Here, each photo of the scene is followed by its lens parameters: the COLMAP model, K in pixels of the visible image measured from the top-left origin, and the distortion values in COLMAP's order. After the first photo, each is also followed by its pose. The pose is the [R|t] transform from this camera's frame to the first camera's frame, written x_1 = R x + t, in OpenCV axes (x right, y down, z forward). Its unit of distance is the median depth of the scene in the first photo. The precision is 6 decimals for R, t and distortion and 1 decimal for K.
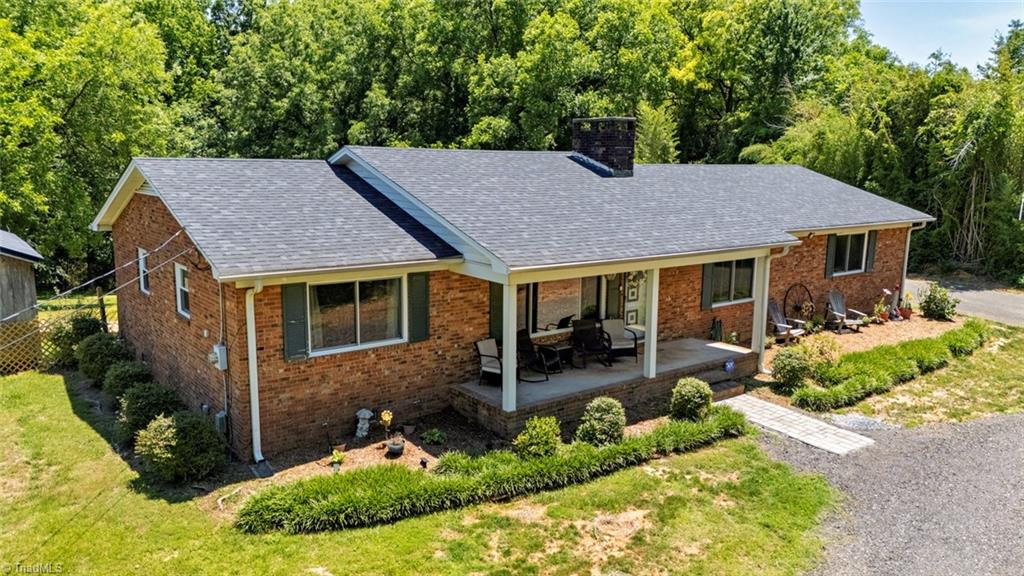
lens RADIAL K [[752.3, 0, 512.0], [0, 752.3, 288.0], [0, 0, 1]] dist [0.102332, -0.116733]
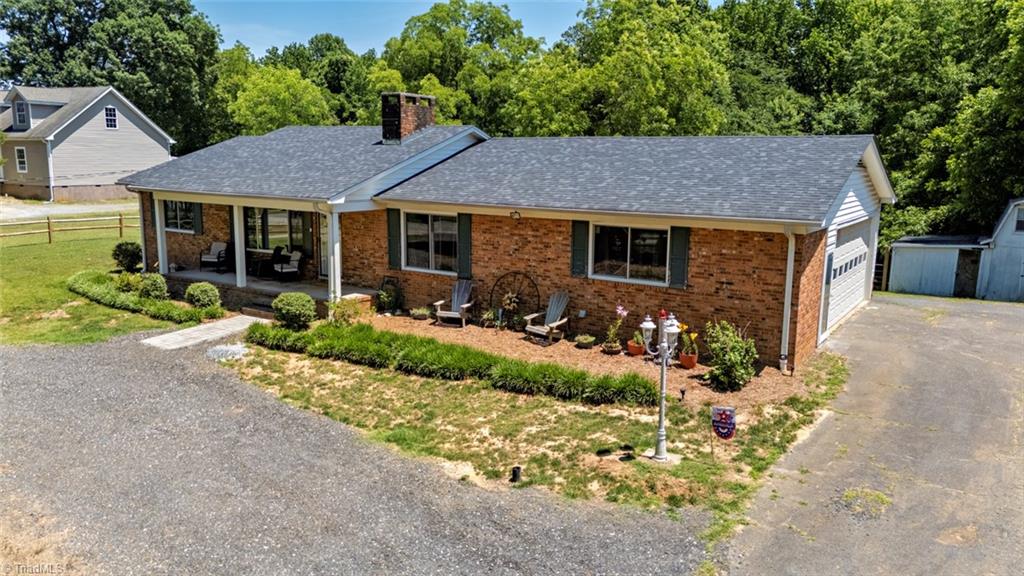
lens RADIAL K [[752.3, 0, 512.0], [0, 752.3, 288.0], [0, 0, 1]] dist [0.102332, -0.116733]
pose [[0.320909, 0.156814, -0.934038, 1.517844], [-0.165983, 0.980247, 0.107545, -0.101258], [0.932452, 0.120522, 0.340599, 0.926180]]
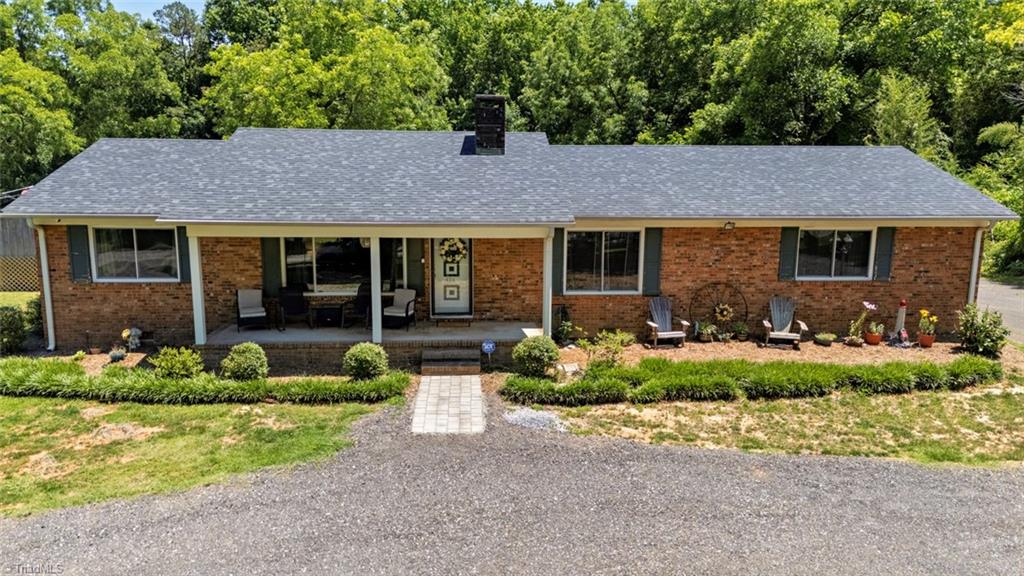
lens RADIAL K [[752.3, 0, 512.0], [0, 752.3, 288.0], [0, 0, 1]] dist [0.102332, -0.116733]
pose [[0.828552, 0.091344, -0.552411, 0.850576], [-0.091233, 0.995442, 0.027763, -0.002343], [0.552429, 0.027396, 0.833110, 0.216919]]
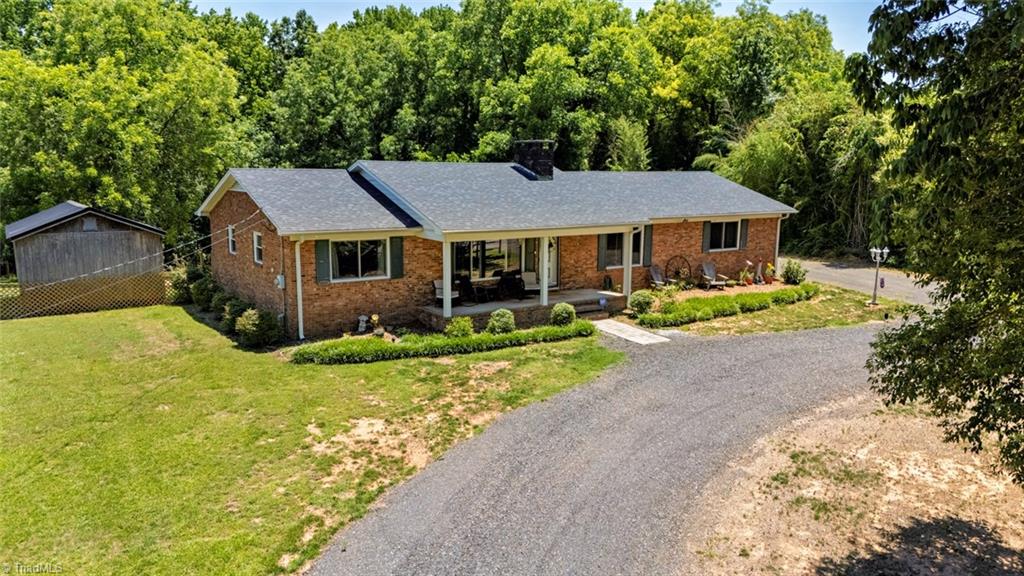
lens RADIAL K [[752.3, 0, 512.0], [0, 752.3, 288.0], [0, 0, 1]] dist [0.102332, -0.116733]
pose [[0.998326, 0.006318, -0.057486, 0.192870], [-0.006767, 0.999948, -0.007614, 0.088269], [0.057435, 0.007990, 0.998317, -0.553000]]
